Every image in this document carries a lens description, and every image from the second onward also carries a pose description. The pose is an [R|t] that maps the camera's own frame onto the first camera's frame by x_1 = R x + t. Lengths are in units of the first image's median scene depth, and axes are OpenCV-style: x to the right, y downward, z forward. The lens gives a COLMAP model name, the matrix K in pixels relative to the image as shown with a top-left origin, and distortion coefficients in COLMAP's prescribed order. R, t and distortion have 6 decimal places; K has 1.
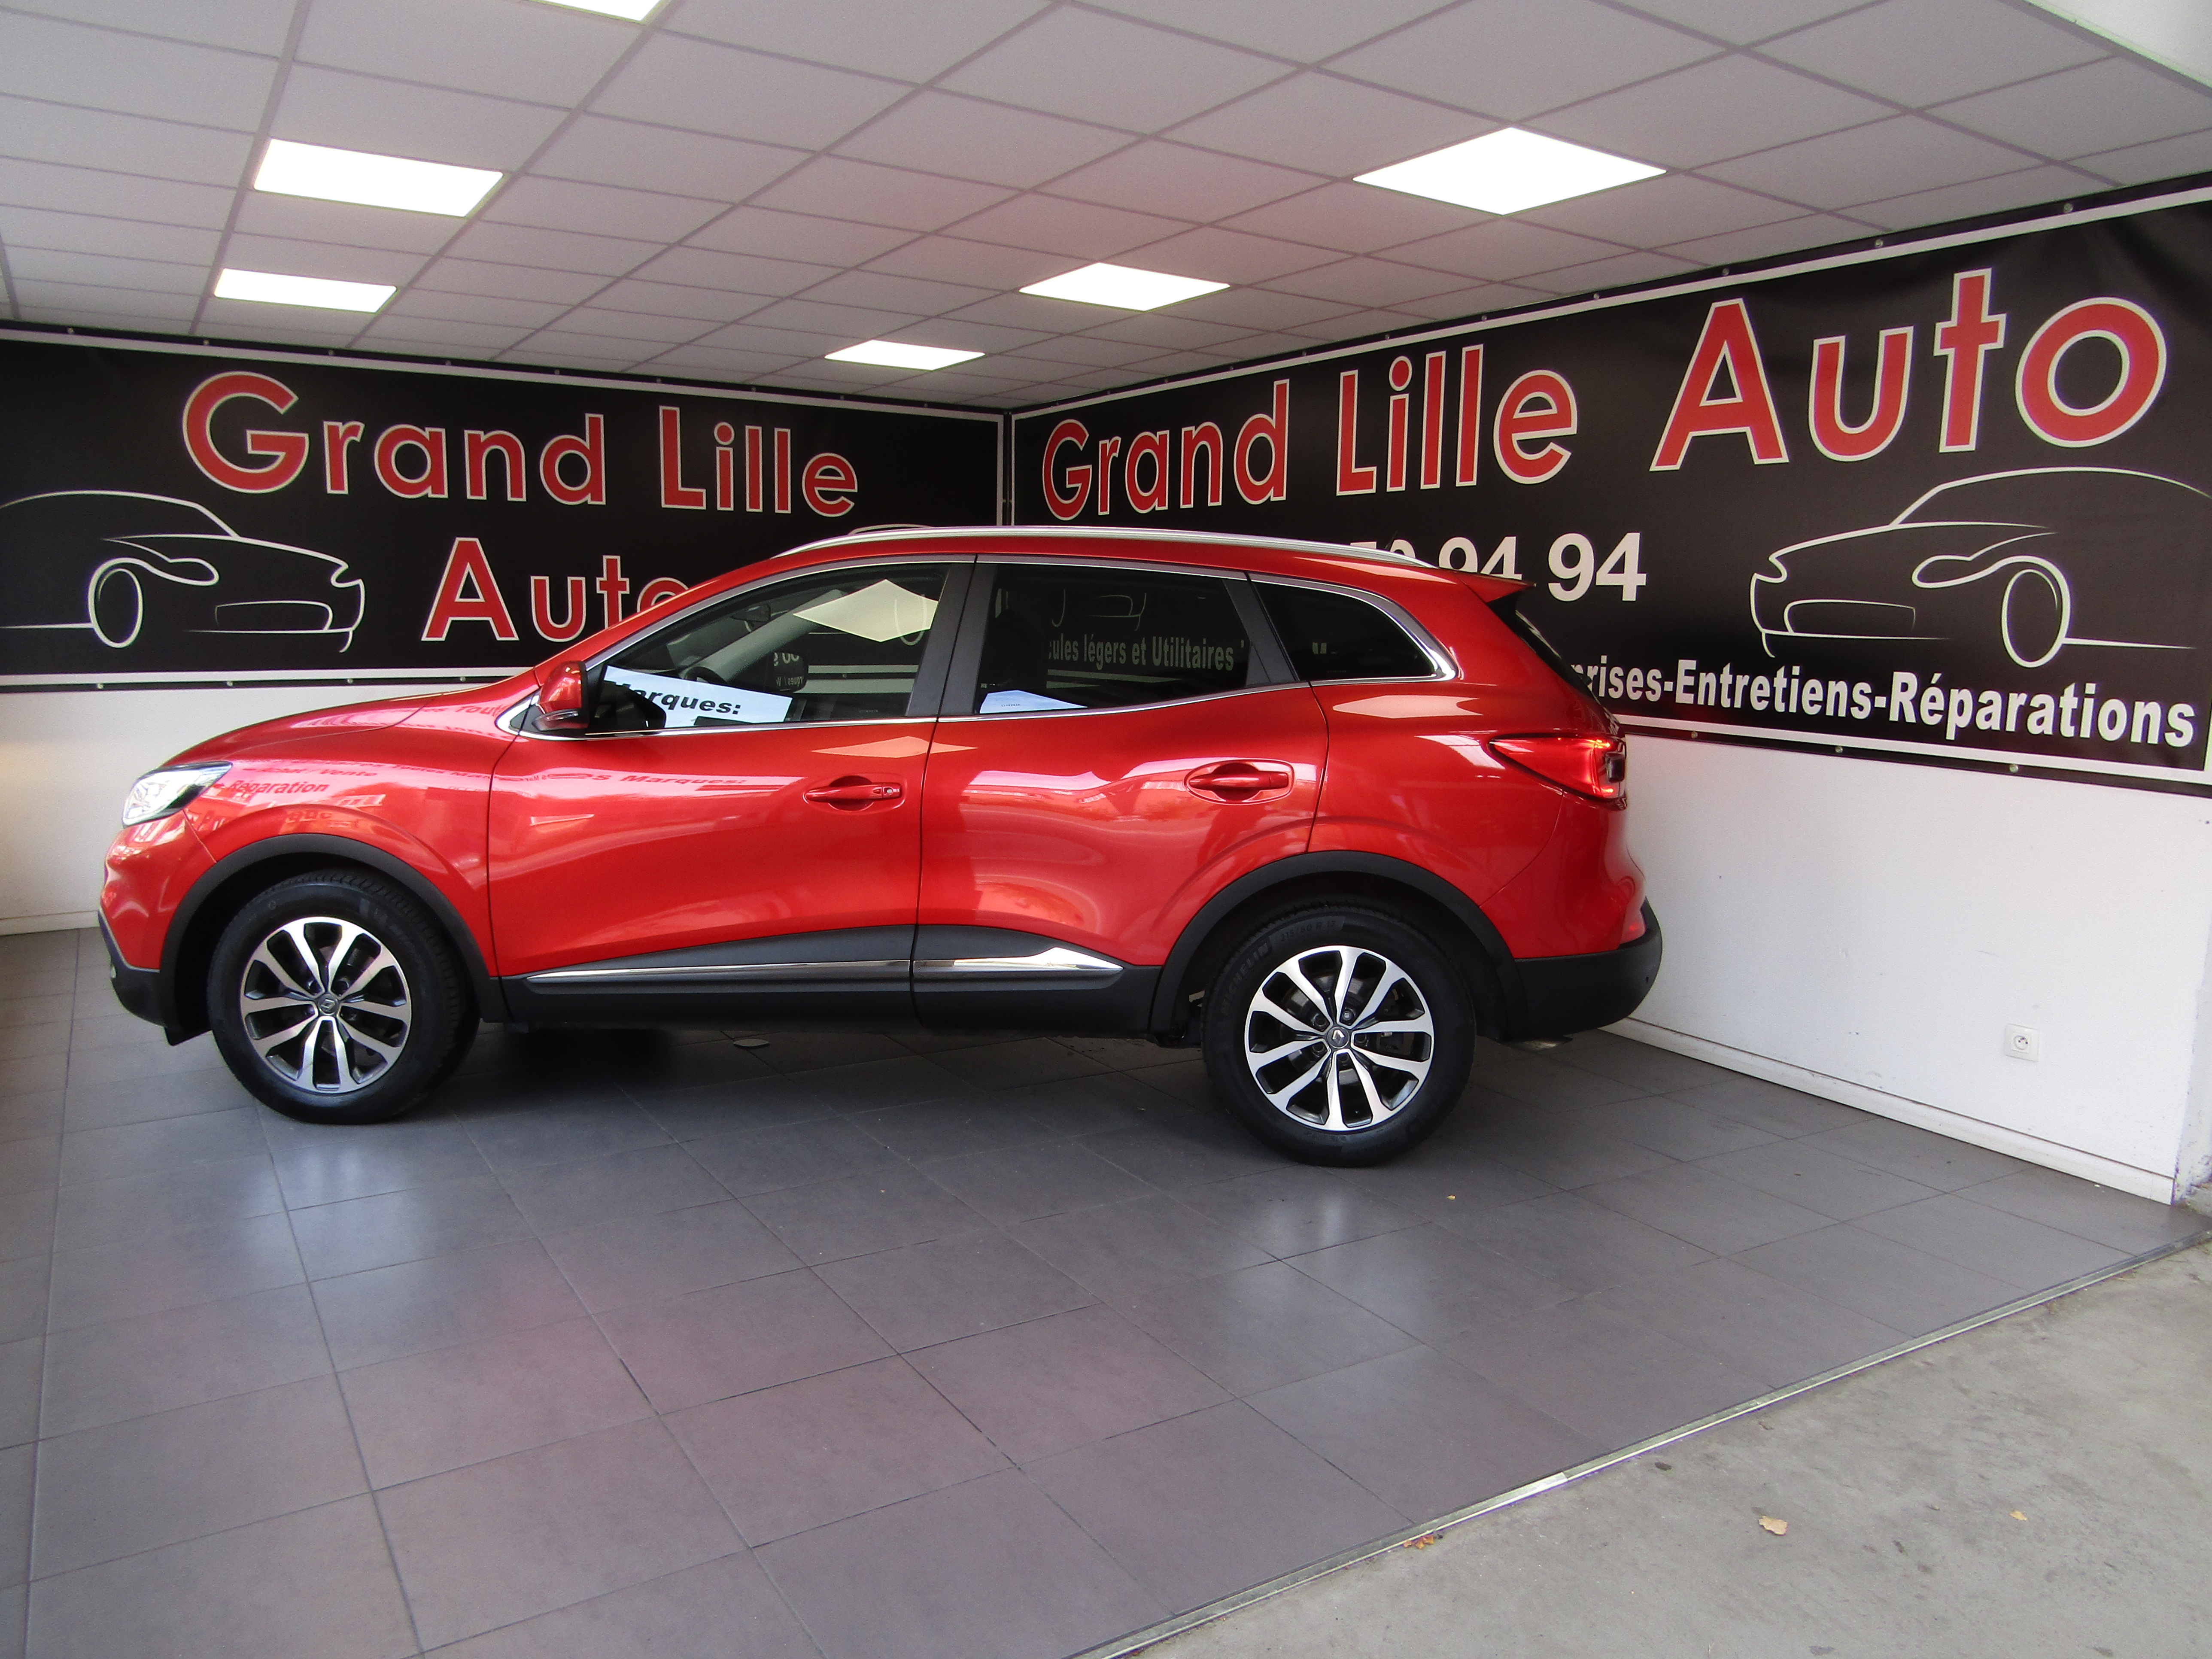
lens RADIAL K [[1550.3, 0, 1137.4], [0, 1550.3, 850.8], [0, 0, 1]] dist [-0.029562, -0.000074]
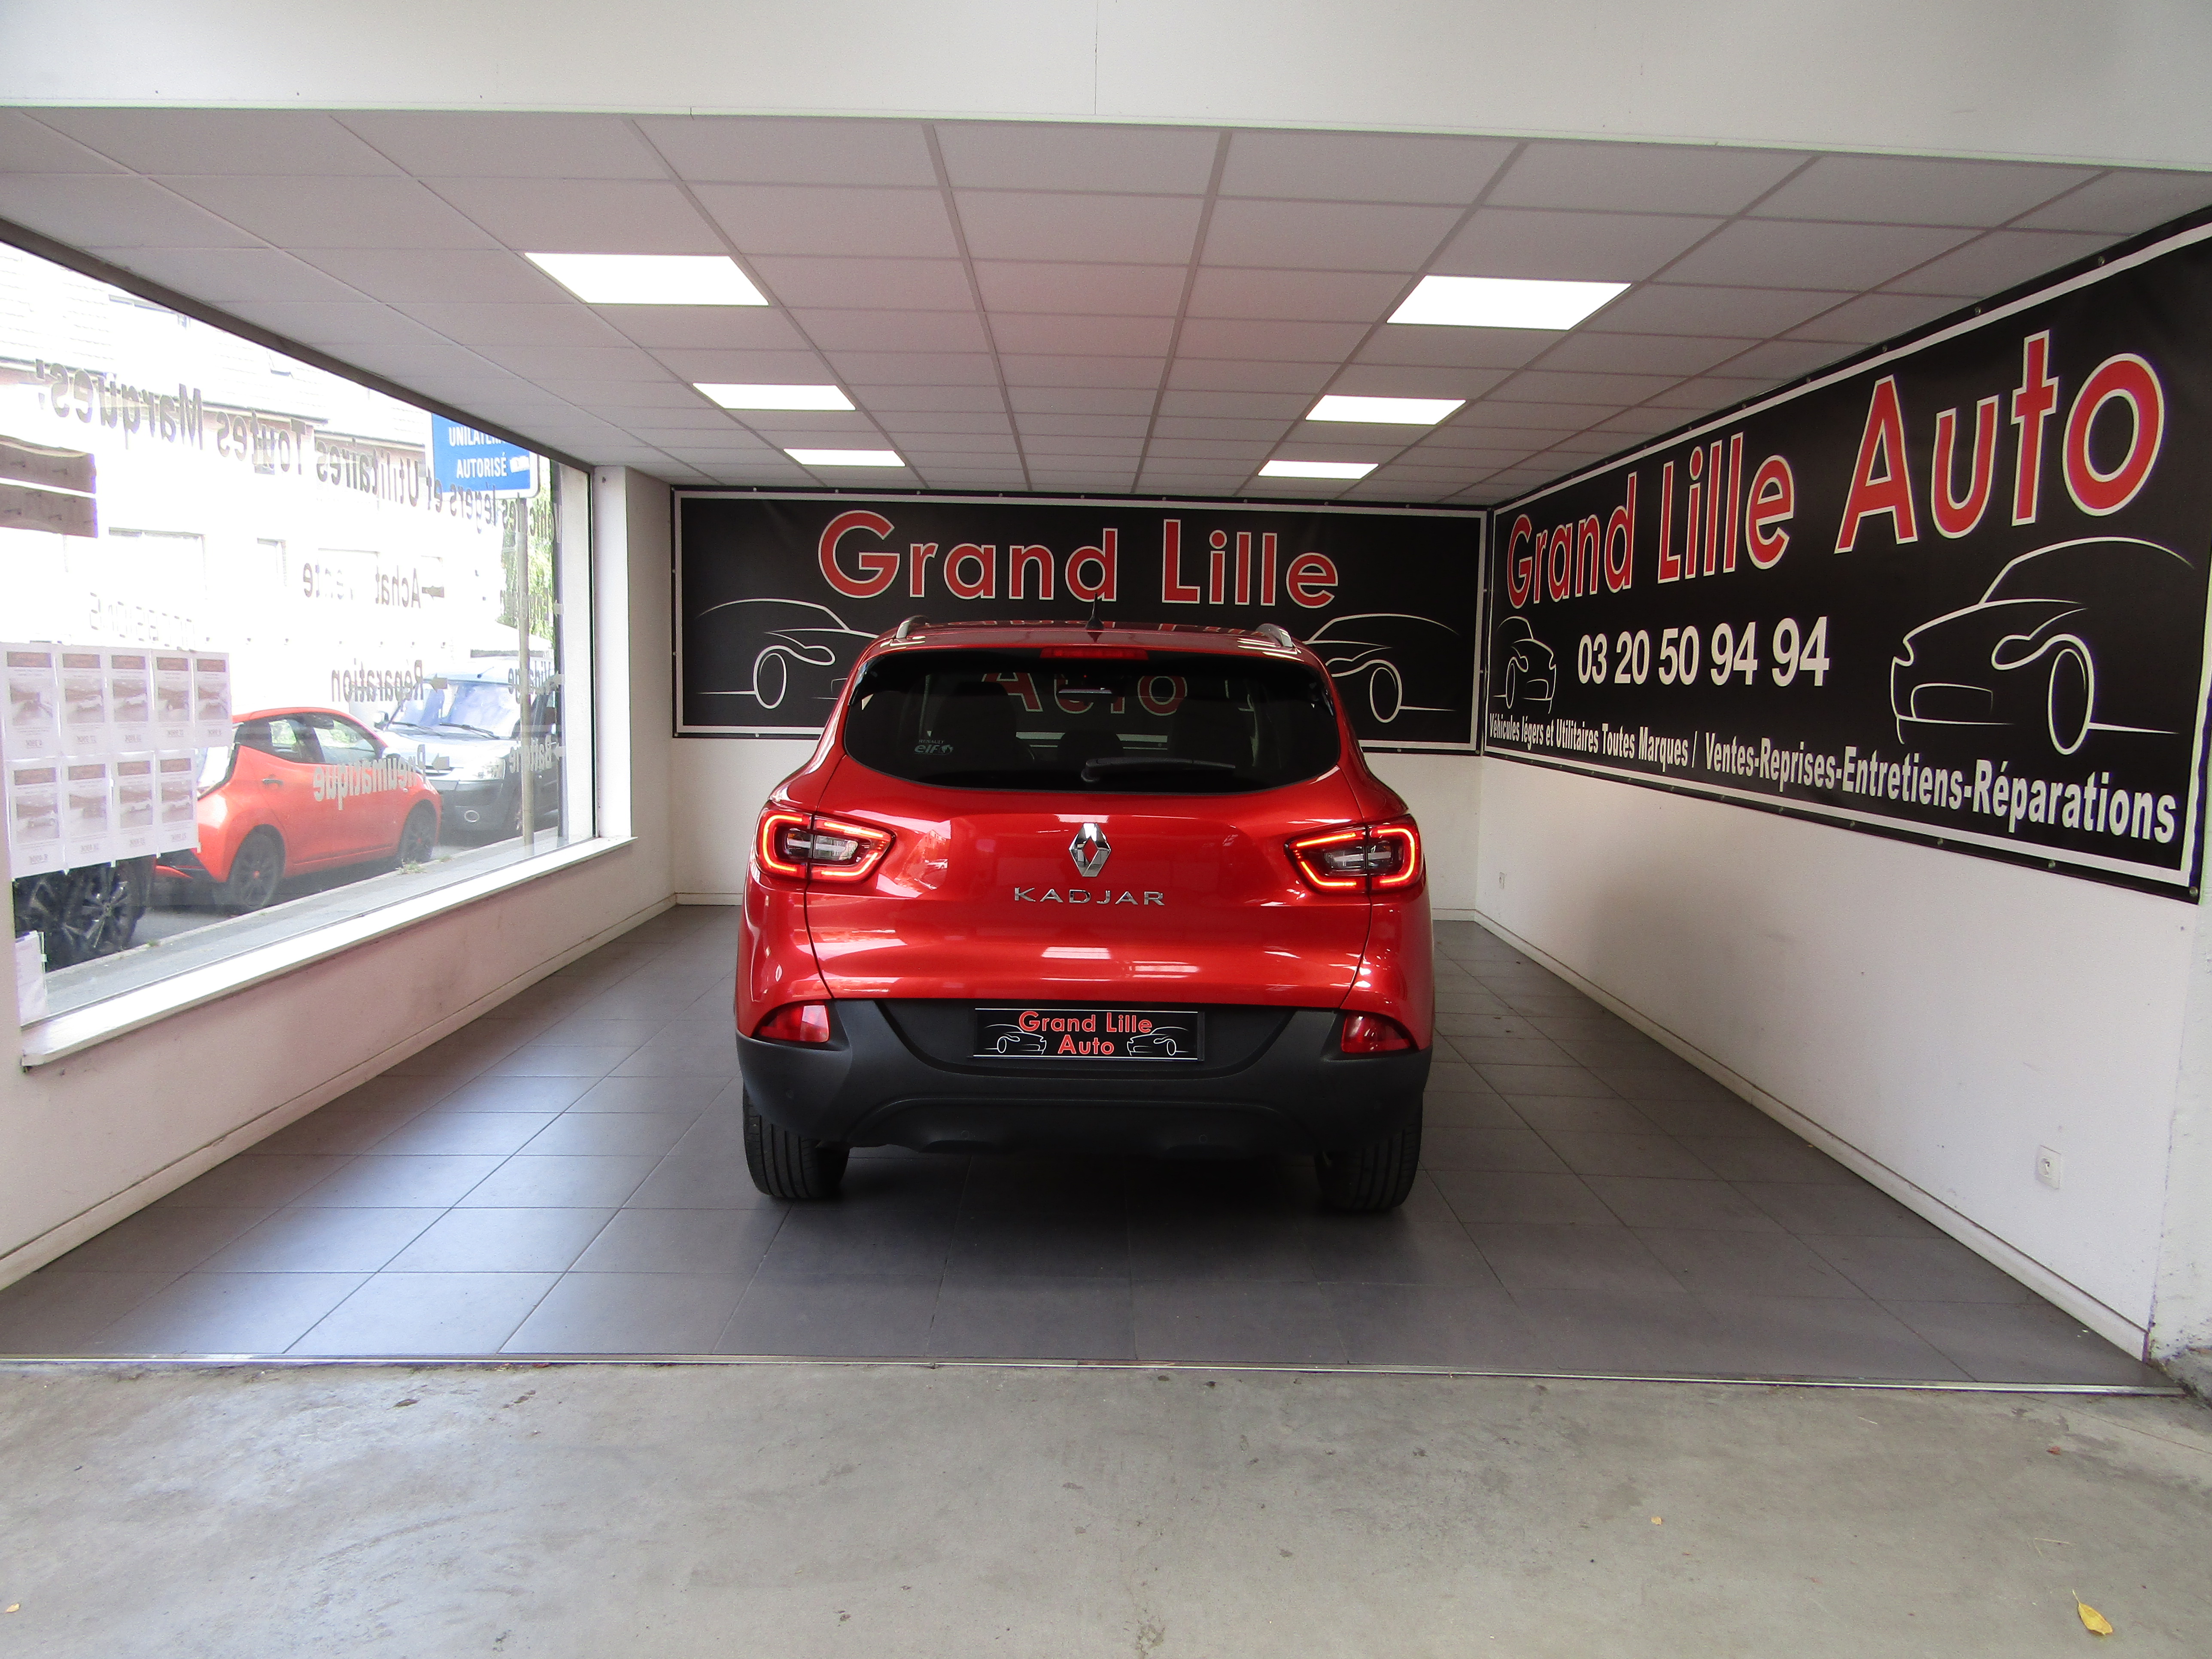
lens RADIAL K [[1614.7, 0, 1162.2], [0, 1614.7, 880.5], [0, 0, 1]] dist [-0.157560, 0.185306]
pose [[0.867624, 0.063328, -0.493172, 0.511013], [-0.085488, 0.996085, -0.022488, 0.019900], [0.489817, 0.061672, 0.869641, -0.065343]]
